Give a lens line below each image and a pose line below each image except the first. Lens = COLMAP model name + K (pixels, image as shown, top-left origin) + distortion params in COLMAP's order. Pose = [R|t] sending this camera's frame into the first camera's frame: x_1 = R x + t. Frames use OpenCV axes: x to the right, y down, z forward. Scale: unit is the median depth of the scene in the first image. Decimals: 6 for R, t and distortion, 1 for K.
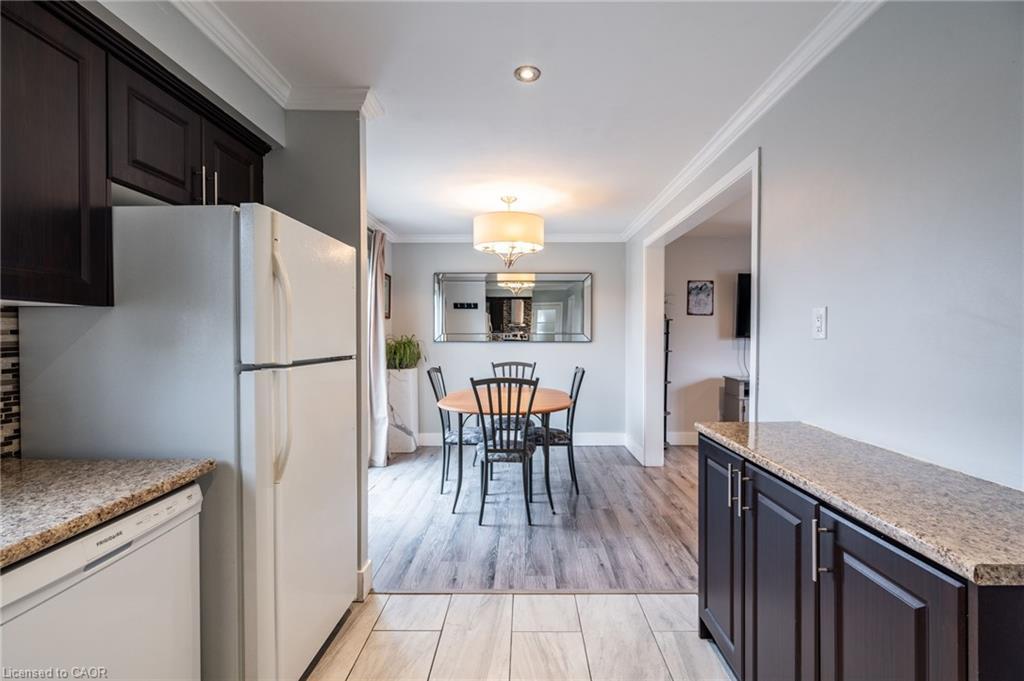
lens RADIAL K [[463.0, 0, 523.1], [0, 463.0, 342.1], [0, 0, 1]] dist [-0.008081, 0.004506]
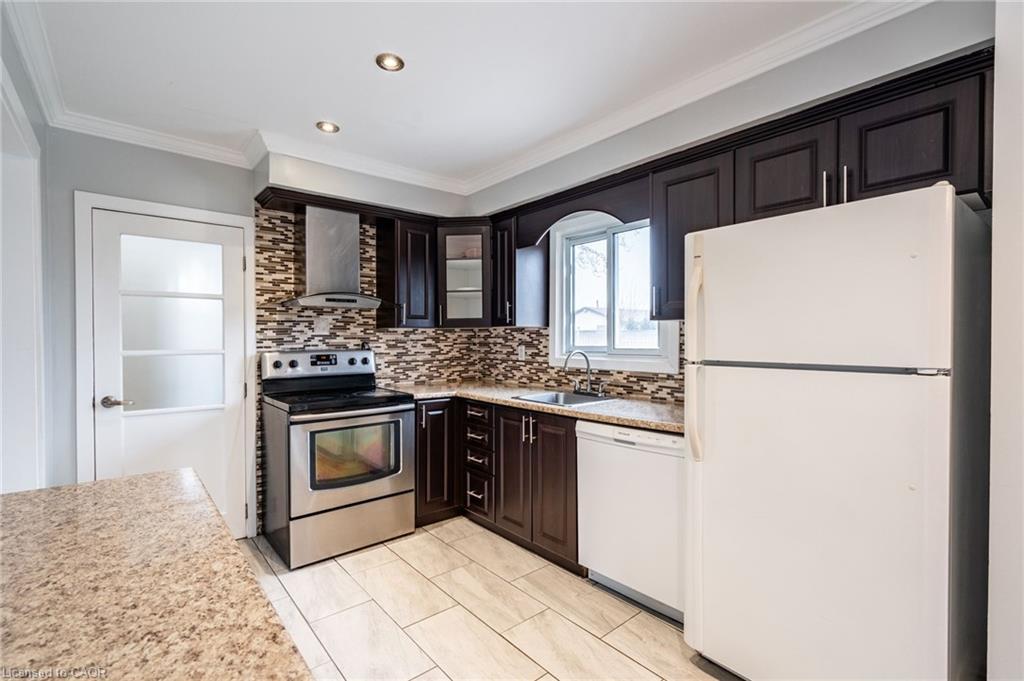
lens RADIAL K [[463.0, 0, 512.2], [0, 463.0, 343.1], [0, 0, 1]] dist [-0.008081, 0.004506]
pose [[-0.761028, 0.010446, -0.648634, 0.370267], [-0.003576, 0.999788, 0.020296, -0.013014], [0.648709, 0.017765, -0.760829, 0.976273]]
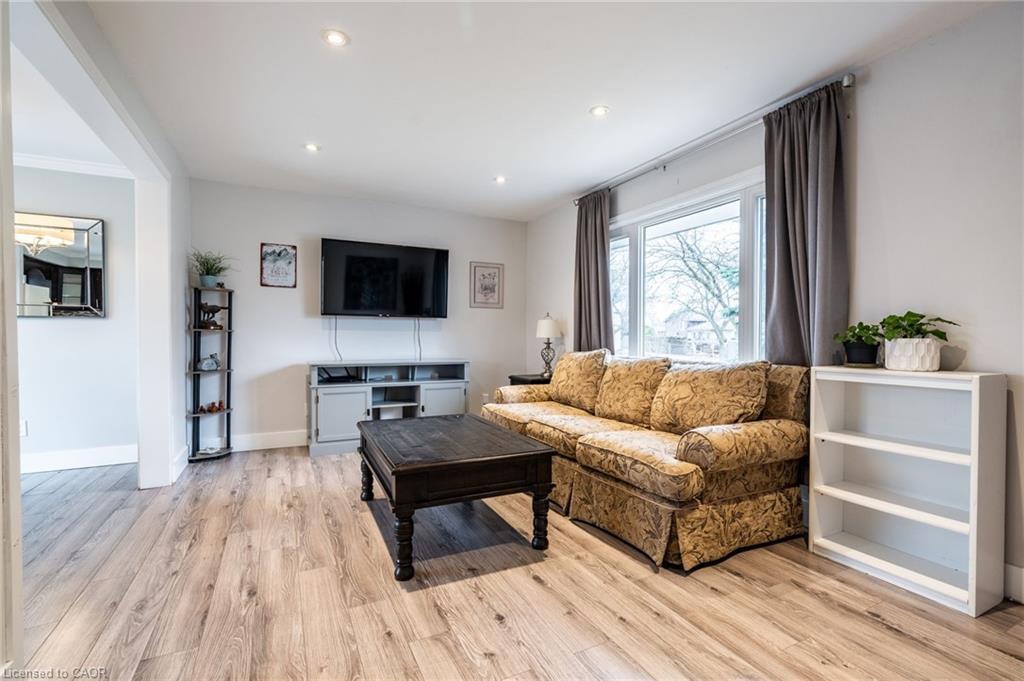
lens RADIAL K [[463.0, 0, 509.8], [0, 463.0, 342.7], [0, 0, 1]] dist [-0.008081, 0.004506]
pose [[0.892670, -0.009773, 0.450605, 0.846985], [0.007828, 0.999950, 0.006179, 0.083272], [-0.450643, -0.001988, 0.892702, 0.215979]]
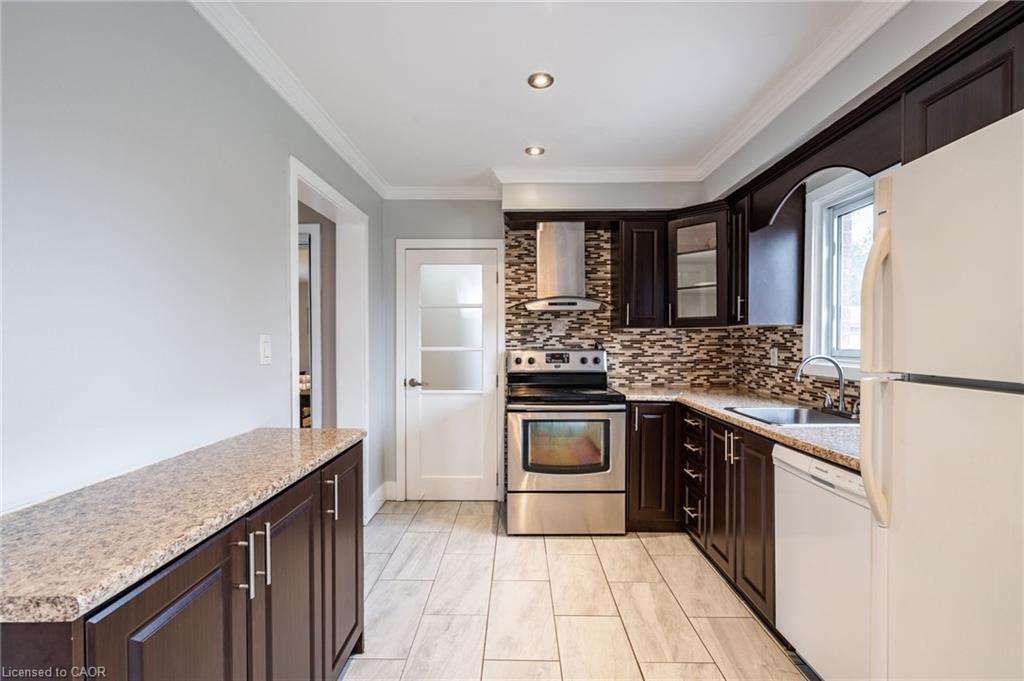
lens RADIAL K [[463.0, 0, 515.1], [0, 463.0, 344.0], [0, 0, 1]] dist [-0.008081, 0.004506]
pose [[-0.999993, 0.002176, 0.002984, 0.050757], [0.002240, 0.999767, 0.021479, -0.012707], [-0.002936, 0.021485, -0.999765, 1.088279]]
